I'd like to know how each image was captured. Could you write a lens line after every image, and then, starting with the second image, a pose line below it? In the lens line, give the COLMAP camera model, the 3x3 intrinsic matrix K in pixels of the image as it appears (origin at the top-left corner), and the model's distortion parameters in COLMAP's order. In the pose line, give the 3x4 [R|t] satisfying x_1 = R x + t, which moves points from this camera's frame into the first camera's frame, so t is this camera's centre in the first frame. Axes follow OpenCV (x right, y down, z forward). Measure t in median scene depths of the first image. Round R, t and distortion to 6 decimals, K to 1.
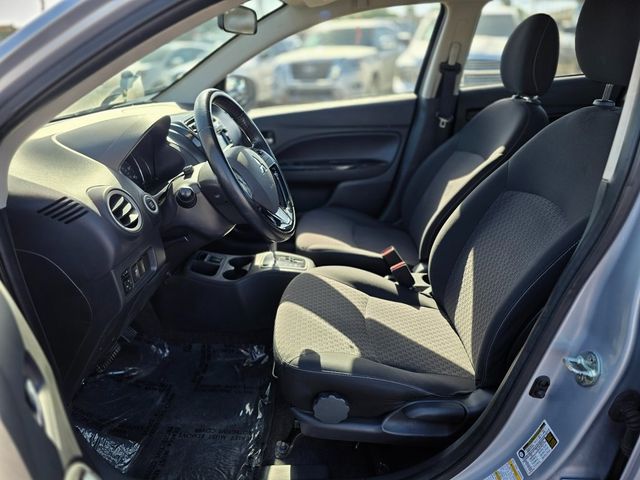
lens RADIAL K [[424.4, 0, 320.0], [0, 424.4, 240.0], [0, 0, 1]] dist [0.002606, -0.002665]
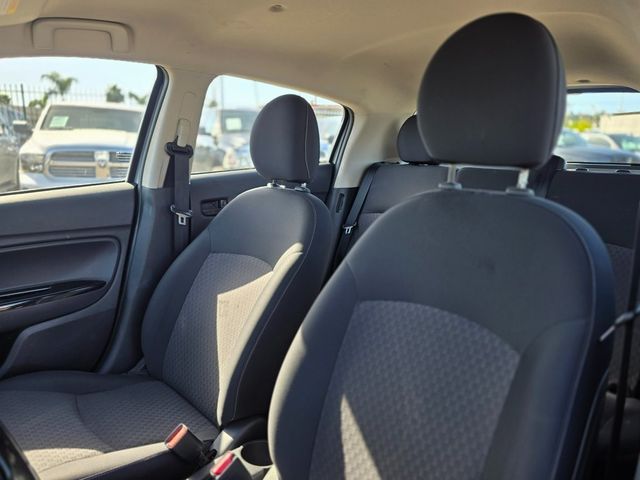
lens RADIAL K [[424.4, 0, 320.0], [0, 424.4, 240.0], [0, 0, 1]] dist [0.002606, -0.002665]
pose [[0.692391, -0.092948, 0.715510, -0.078260], [0.242678, 0.963893, -0.109622, -0.098212], [-0.679487, 0.249540, 0.689948, 0.324141]]
